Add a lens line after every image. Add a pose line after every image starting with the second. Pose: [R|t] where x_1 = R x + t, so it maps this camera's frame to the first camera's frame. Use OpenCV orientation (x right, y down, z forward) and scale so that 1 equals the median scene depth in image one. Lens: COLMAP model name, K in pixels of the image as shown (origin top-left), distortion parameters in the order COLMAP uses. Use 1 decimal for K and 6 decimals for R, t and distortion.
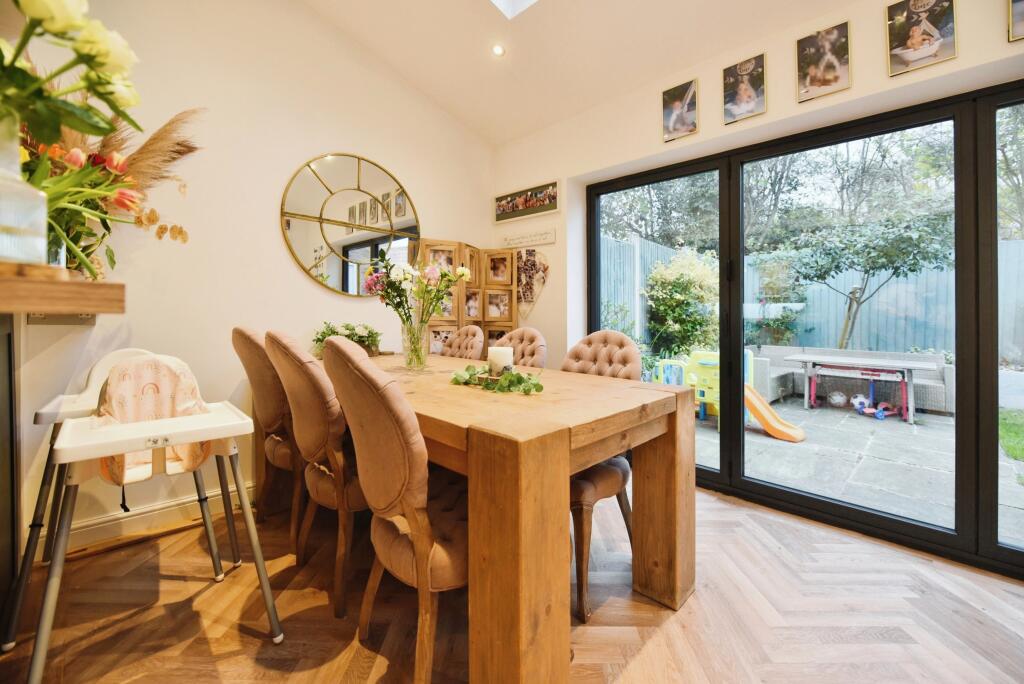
lens RADIAL K [[428.4, 0, 528.9], [0, 428.4, 310.1], [0, 0, 1]] dist [-0.011603, 0.000107]
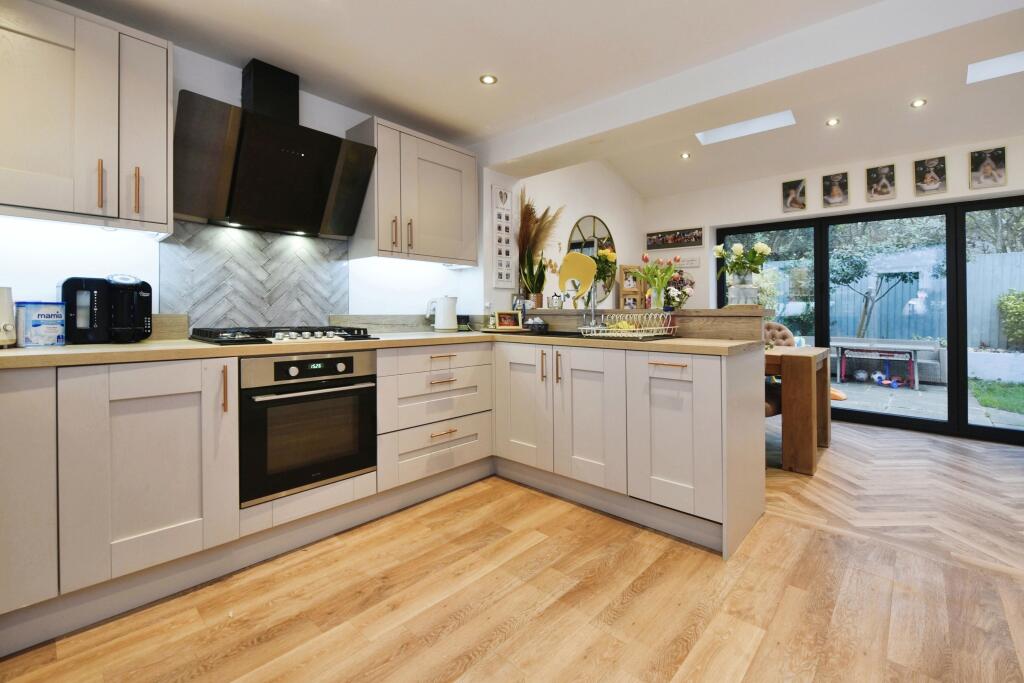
lens RADIAL K [[459.1, 0, 523.6], [0, 459.1, 303.8], [0, 0, 1]] dist [-0.015998, -0.000127]
pose [[0.999301, -0.005439, 0.036981, -0.624001], [0.005583, 0.999977, -0.003805, -0.019678], [-0.036960, 0.004009, 0.999309, -0.619601]]
